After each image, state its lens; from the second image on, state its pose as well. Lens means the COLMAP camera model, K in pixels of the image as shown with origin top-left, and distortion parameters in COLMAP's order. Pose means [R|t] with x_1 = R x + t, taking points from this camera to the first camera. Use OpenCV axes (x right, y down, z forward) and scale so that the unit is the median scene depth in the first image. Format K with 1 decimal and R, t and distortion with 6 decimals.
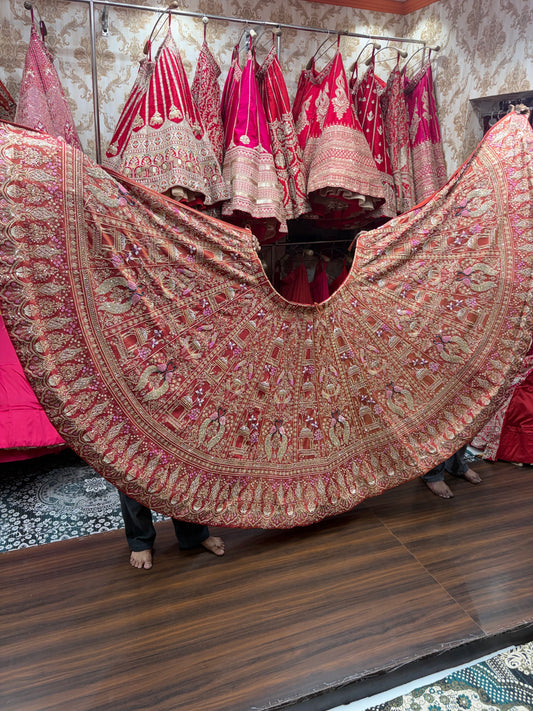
lens RADIAL K [[526.9, 0, 265.4], [0, 526.9, 355.4], [0, 0, 1]] dist [0.037313, -0.043145]
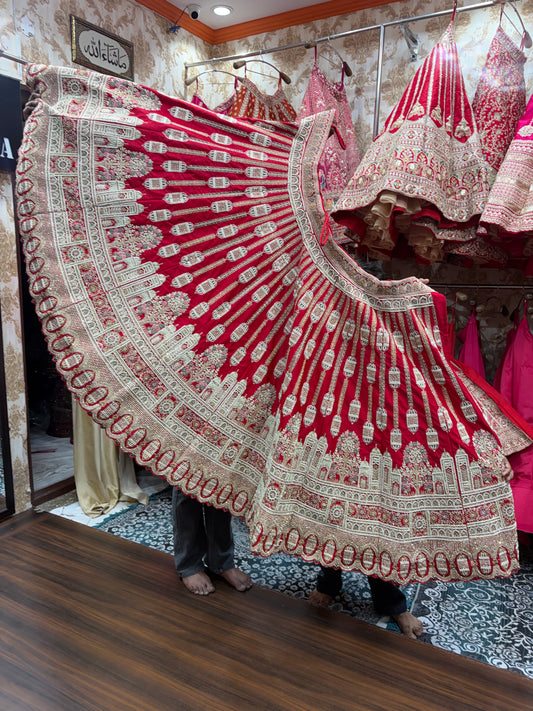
lens RADIAL K [[526.9, 0, 265.4], [0, 526.9, 355.4], [0, 0, 1]] dist [0.037313, -0.043145]
pose [[0.644701, 0.113513, -0.755960, 0.300722], [-0.239840, 0.969016, -0.059036, 0.015927], [0.725836, 0.219370, 0.651950, 0.323386]]
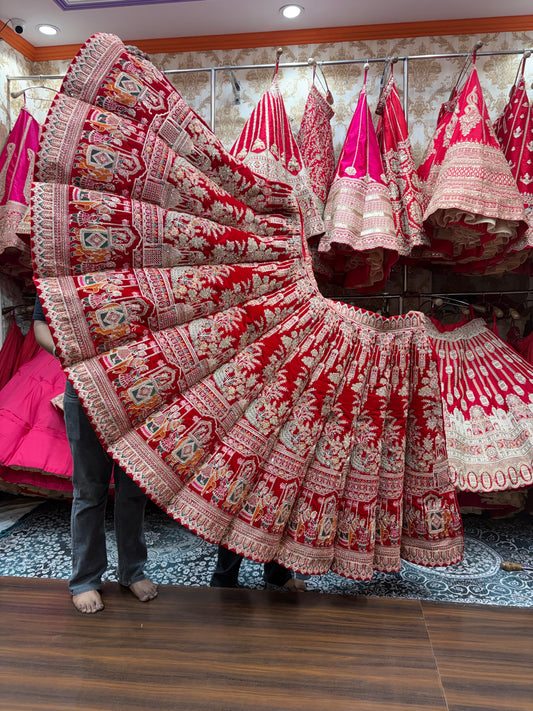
lens RADIAL K [[526.9, 0, 265.4], [0, 526.9, 355.4], [0, 0, 1]] dist [0.037313, -0.043145]
pose [[0.887355, 0.025566, -0.460377, 0.253185], [-0.125521, 0.974146, -0.187839, 0.080160], [0.443673, 0.224467, 0.867623, 0.224737]]
